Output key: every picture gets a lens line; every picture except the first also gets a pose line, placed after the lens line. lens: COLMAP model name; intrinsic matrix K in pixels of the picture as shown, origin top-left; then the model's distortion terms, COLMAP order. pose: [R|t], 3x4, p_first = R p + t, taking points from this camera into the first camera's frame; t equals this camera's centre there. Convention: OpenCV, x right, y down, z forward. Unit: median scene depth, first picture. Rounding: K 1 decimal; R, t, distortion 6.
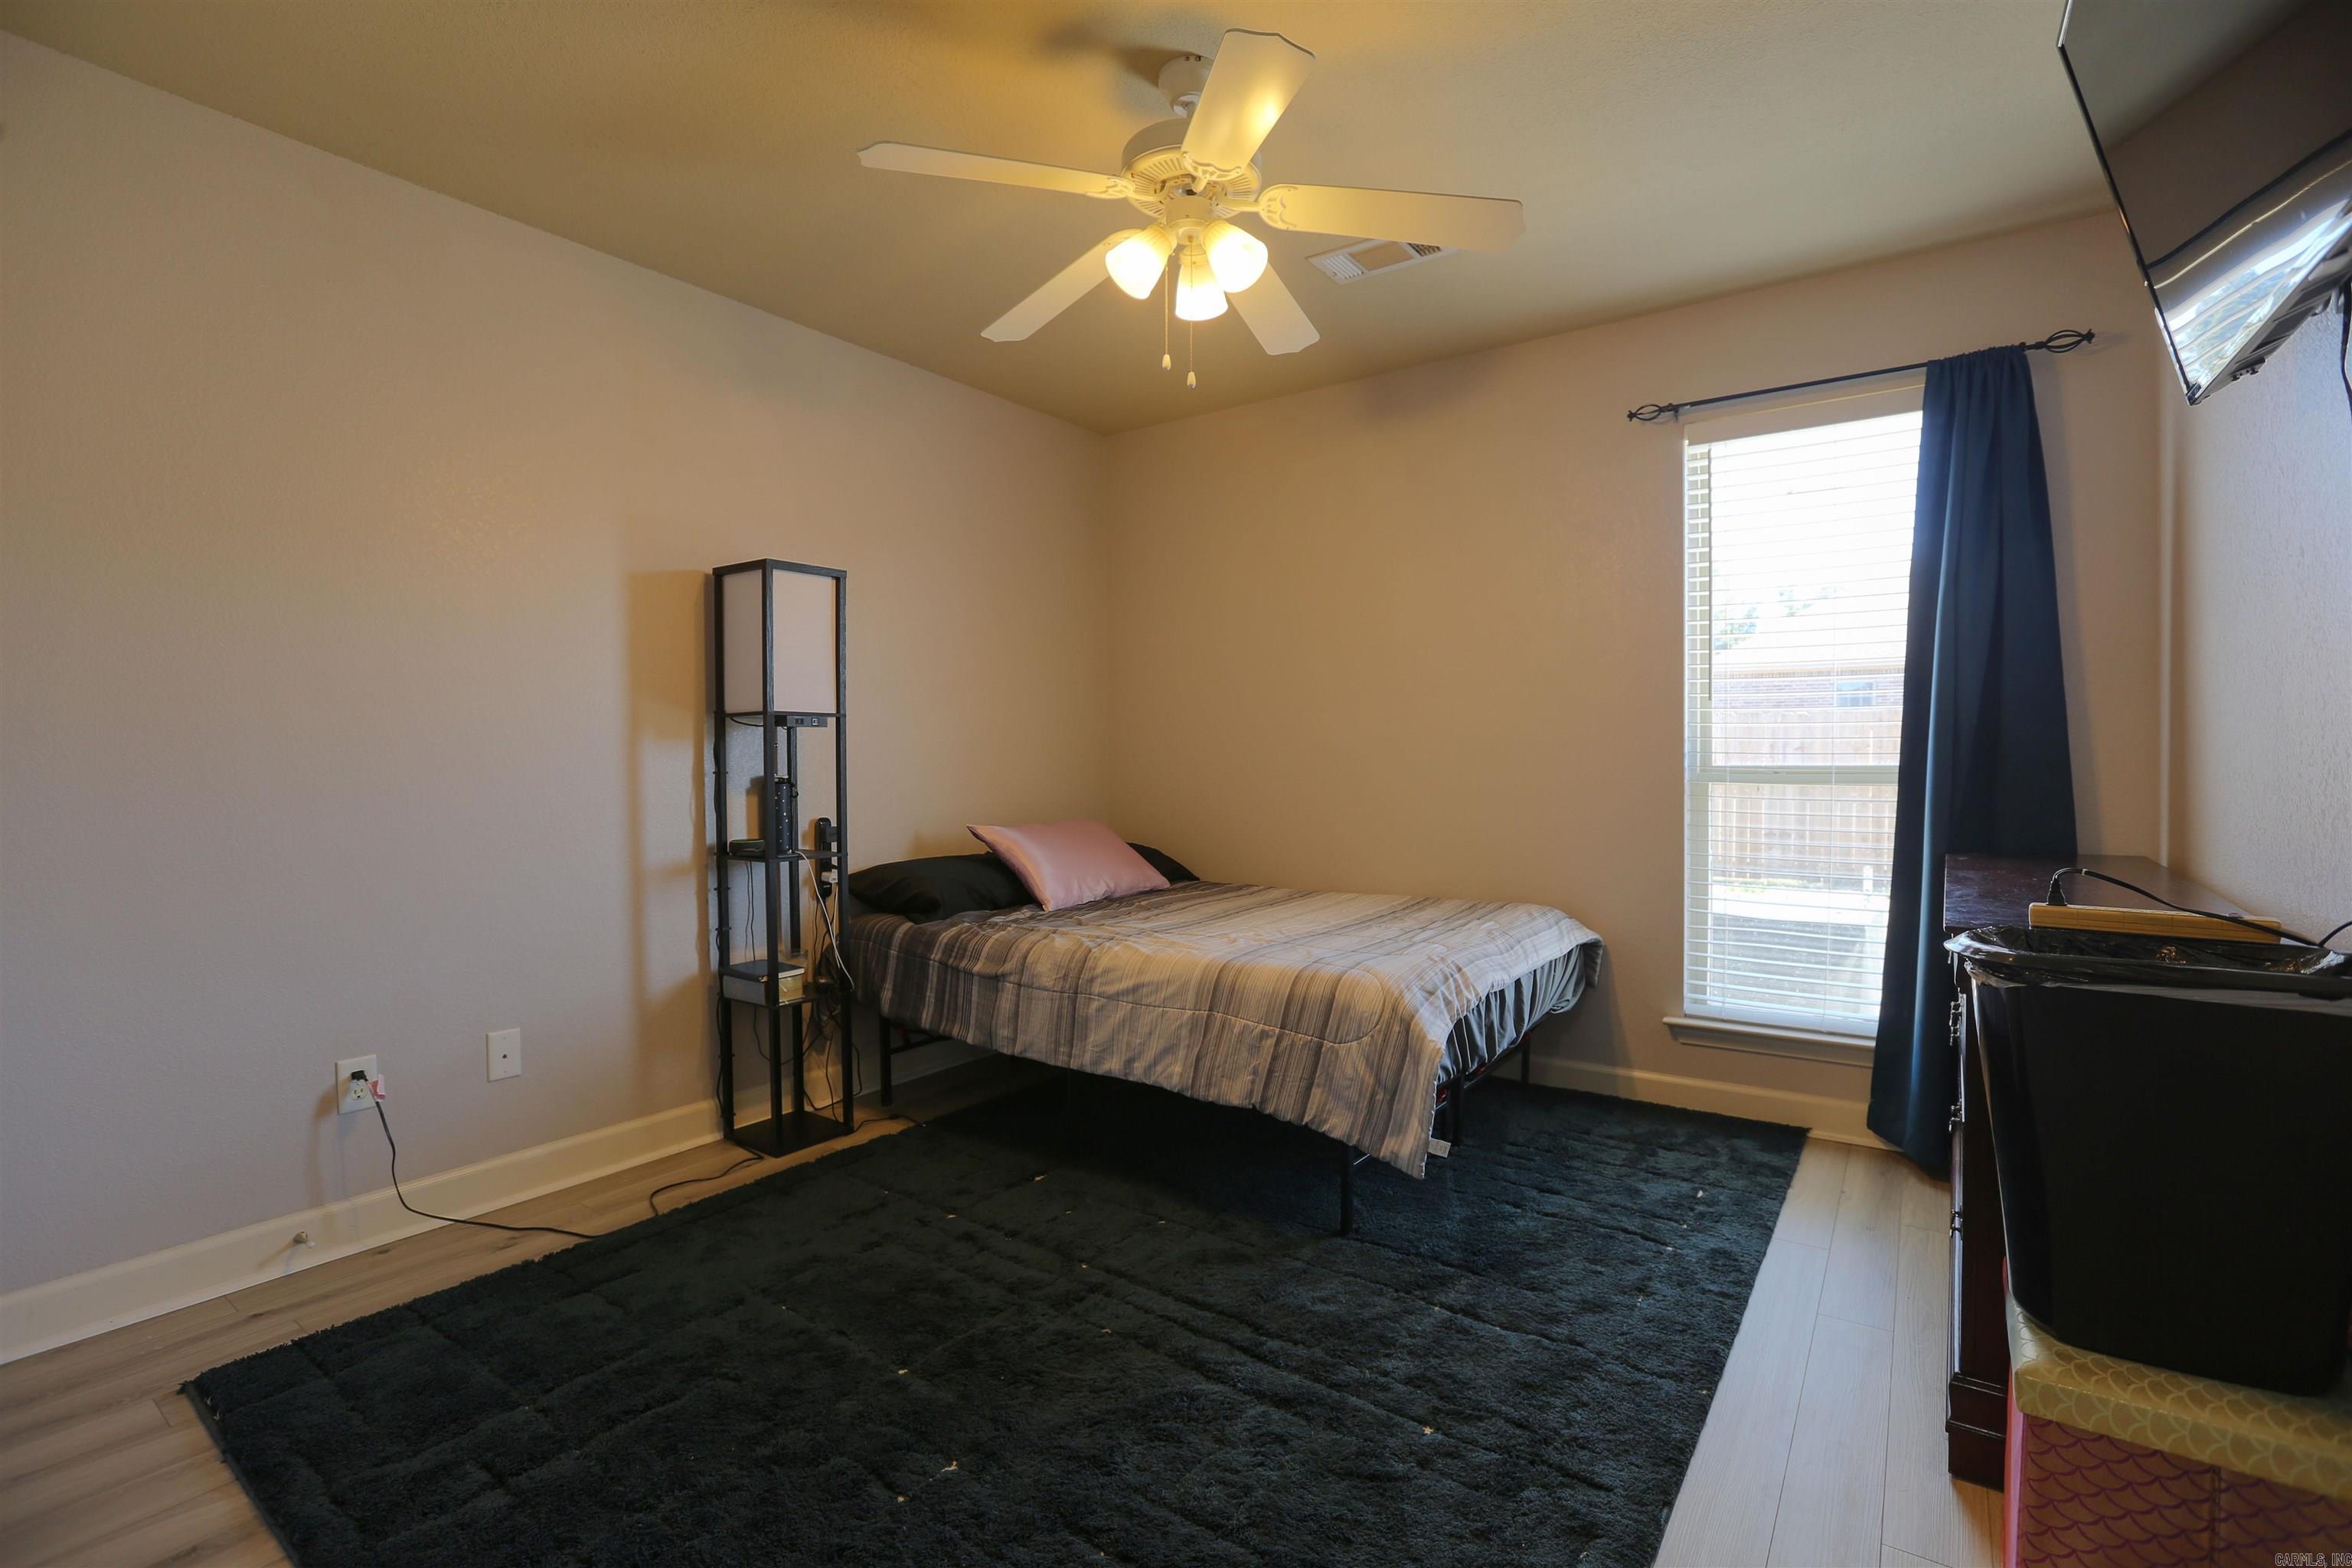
lens RADIAL K [[1067.4, 0, 1175.3], [0, 1067.4, 782.8], [0, 0, 1]] dist [-0.032403, 0.008392]
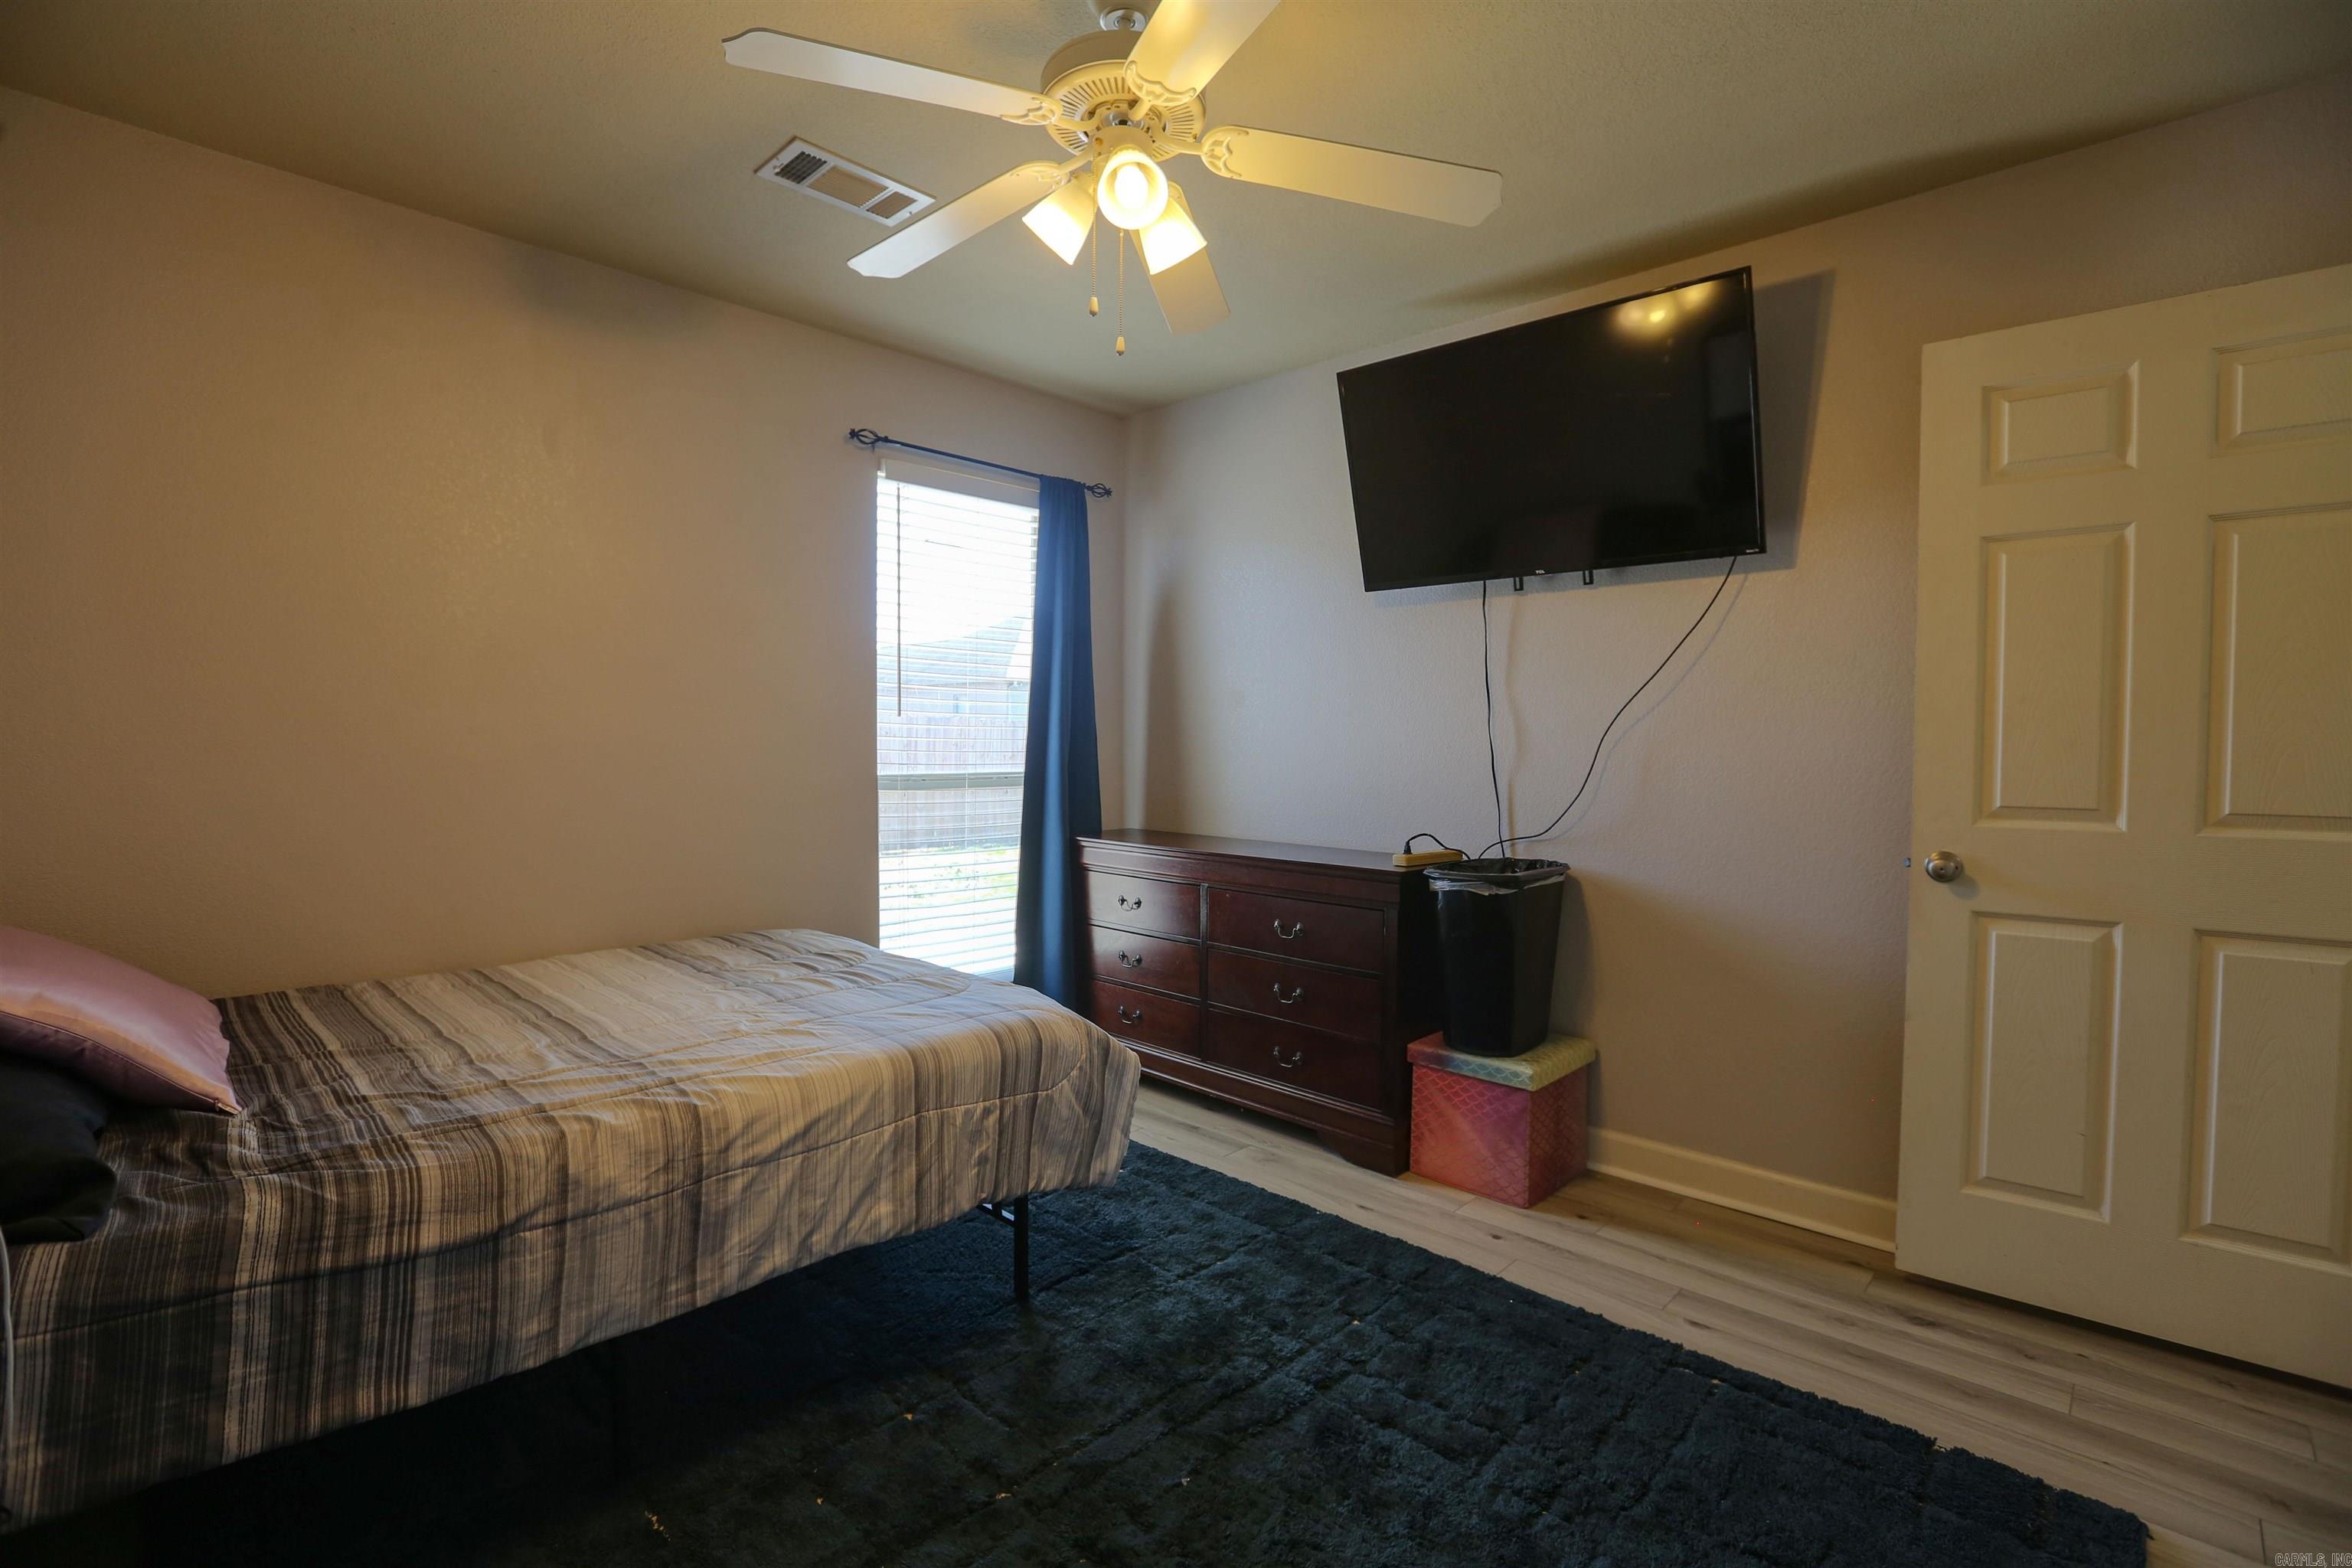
lens RADIAL K [[1067.4, 0, 1179.9], [0, 1067.4, 777.1], [0, 0, 1]] dist [-0.032403, 0.008392]
pose [[0.149192, -0.026311, 0.988458, -0.655807], [0.017713, 0.999557, 0.023933, -0.042589], [-0.988650, 0.013938, 0.149592, 0.654175]]
